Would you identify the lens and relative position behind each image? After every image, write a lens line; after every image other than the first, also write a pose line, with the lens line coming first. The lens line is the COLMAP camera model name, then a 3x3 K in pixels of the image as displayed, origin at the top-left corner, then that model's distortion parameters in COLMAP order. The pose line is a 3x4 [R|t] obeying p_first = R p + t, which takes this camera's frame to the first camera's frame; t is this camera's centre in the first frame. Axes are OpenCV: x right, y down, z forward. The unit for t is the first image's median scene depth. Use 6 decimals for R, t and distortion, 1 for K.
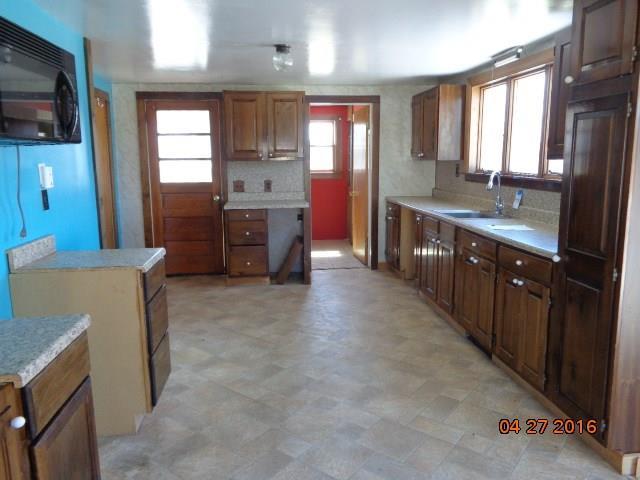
lens RADIAL K [[482.9, 0, 320.7], [0, 482.9, 235.6], [0, 0, 1]] dist [0.009602, 0.002987]
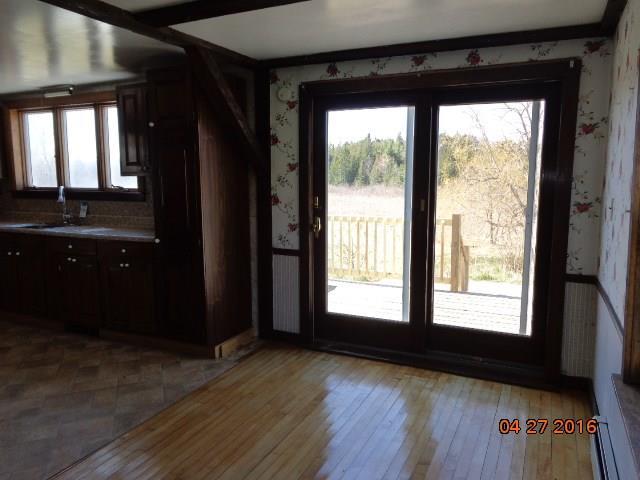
lens RADIAL K [[482.9, 0, 323.5], [0, 482.9, 238.5], [0, 0, 1]] dist [0.009602, 0.002987]
pose [[0.529878, -0.110951, 0.840785, -0.367516], [0.139168, 0.989341, 0.042848, 0.034316], [-0.836577, 0.094307, 0.539671, -0.181358]]
